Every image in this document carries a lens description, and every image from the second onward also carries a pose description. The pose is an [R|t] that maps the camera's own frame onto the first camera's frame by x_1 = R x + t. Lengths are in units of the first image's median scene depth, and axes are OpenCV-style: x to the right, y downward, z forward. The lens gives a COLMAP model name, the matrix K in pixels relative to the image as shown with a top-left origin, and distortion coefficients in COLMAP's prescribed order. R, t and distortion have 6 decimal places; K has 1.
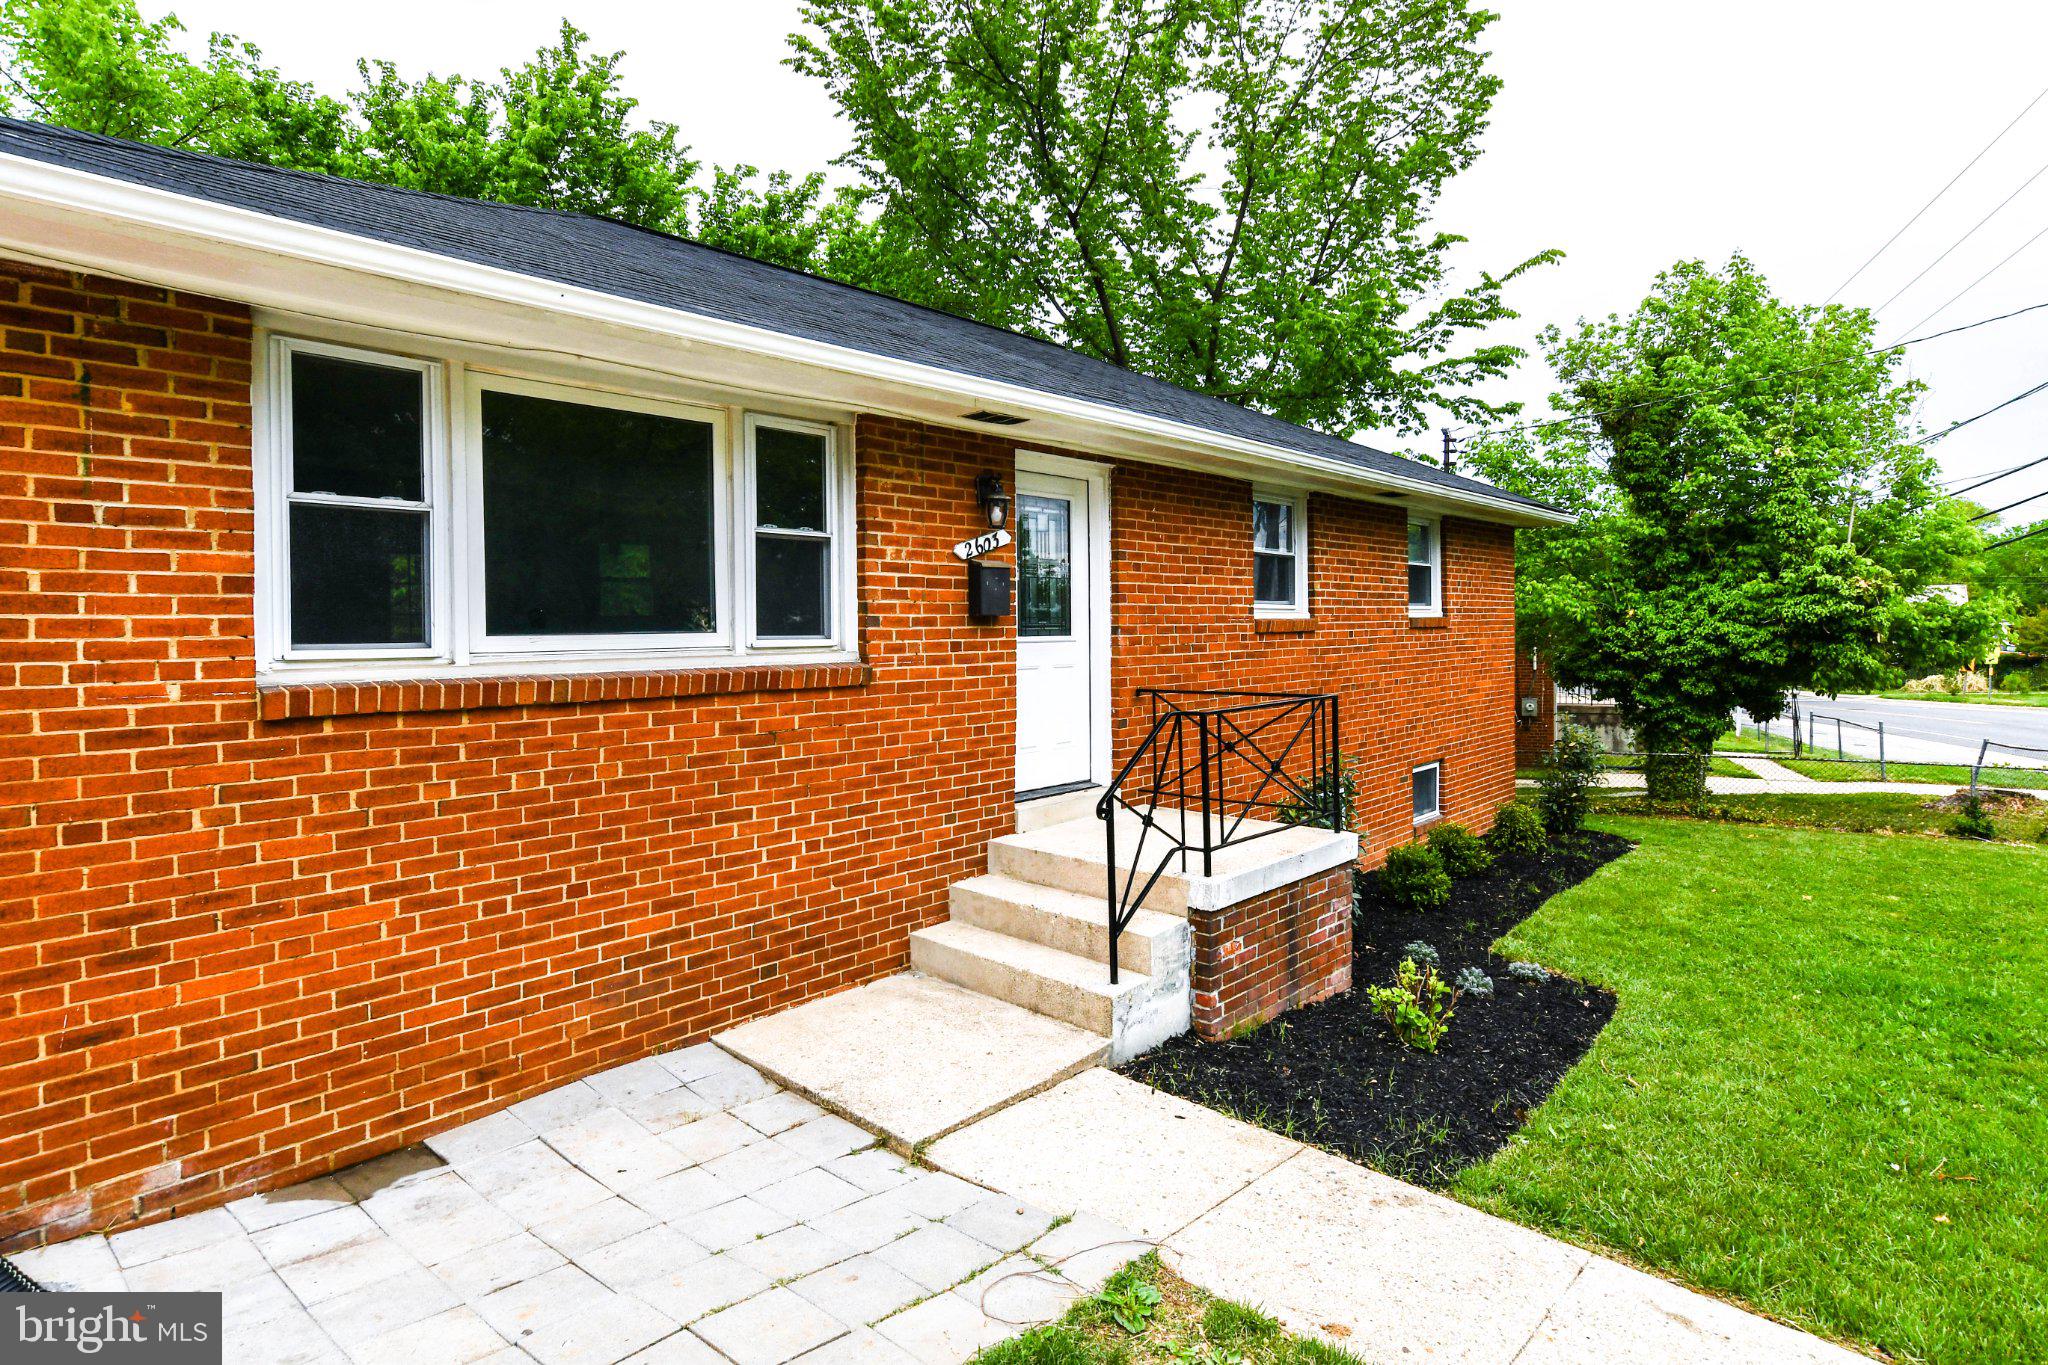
lens RADIAL K [[1071.3, 0, 1024.6], [0, 1071.3, 631.2], [0, 0, 1]] dist [0.008579, 0.000708]
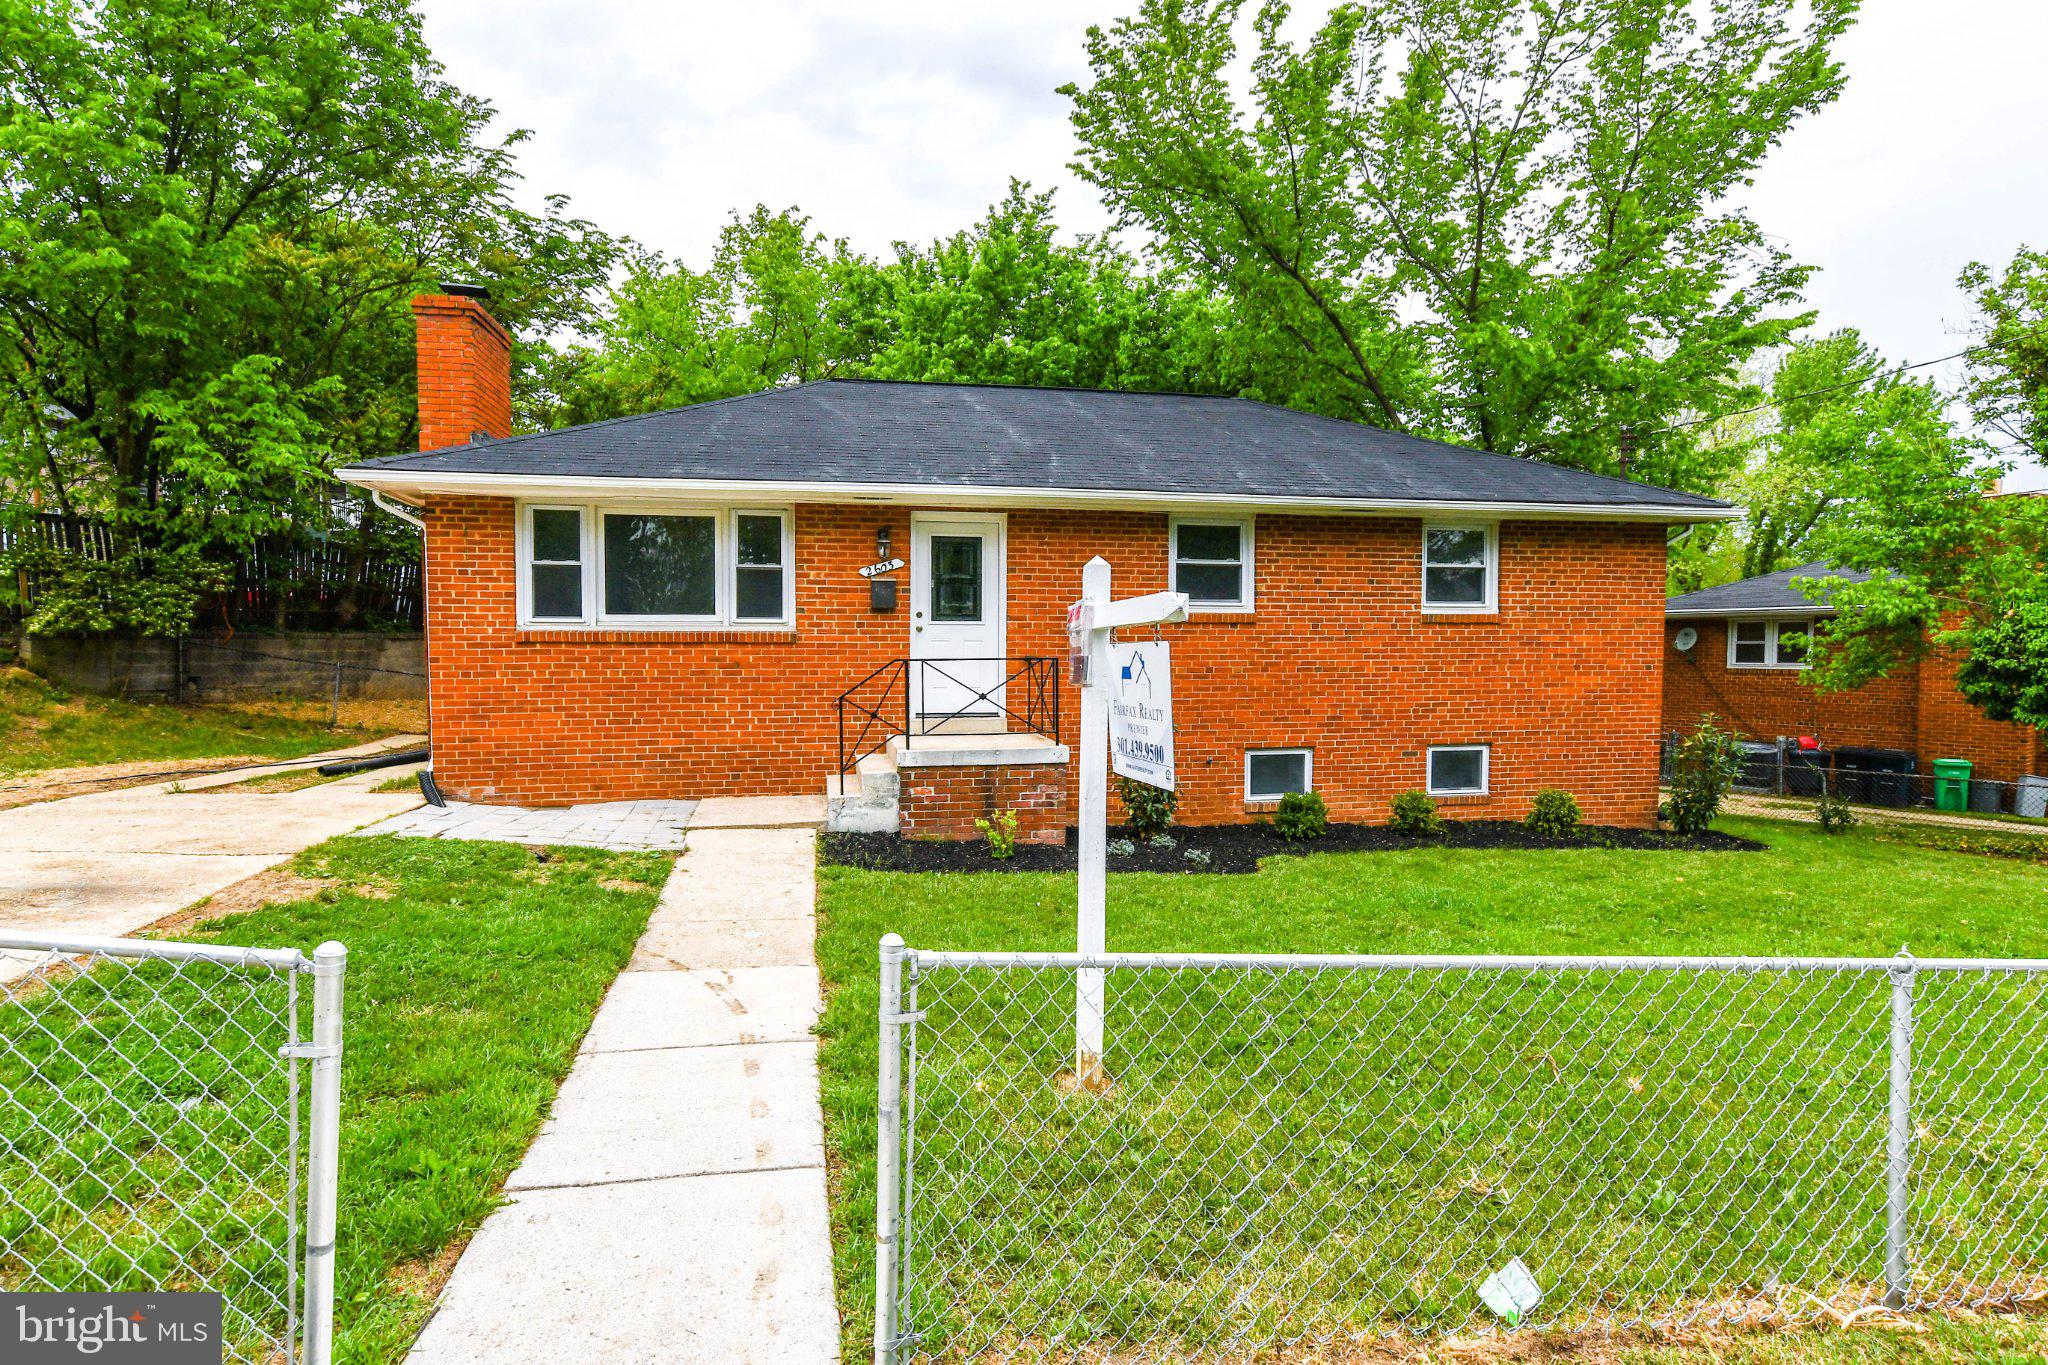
lens RADIAL K [[1075.1, 0, 1024.0], [0, 1075.1, 682.5], [0, 0, 1]] dist [0.003263, 0.000386]
pose [[0.809157, 0.034262, -0.586593, 1.462636], [-0.012371, 0.999071, 0.041290, 0.039311], [0.587462, -0.026153, 0.808829, -0.371679]]
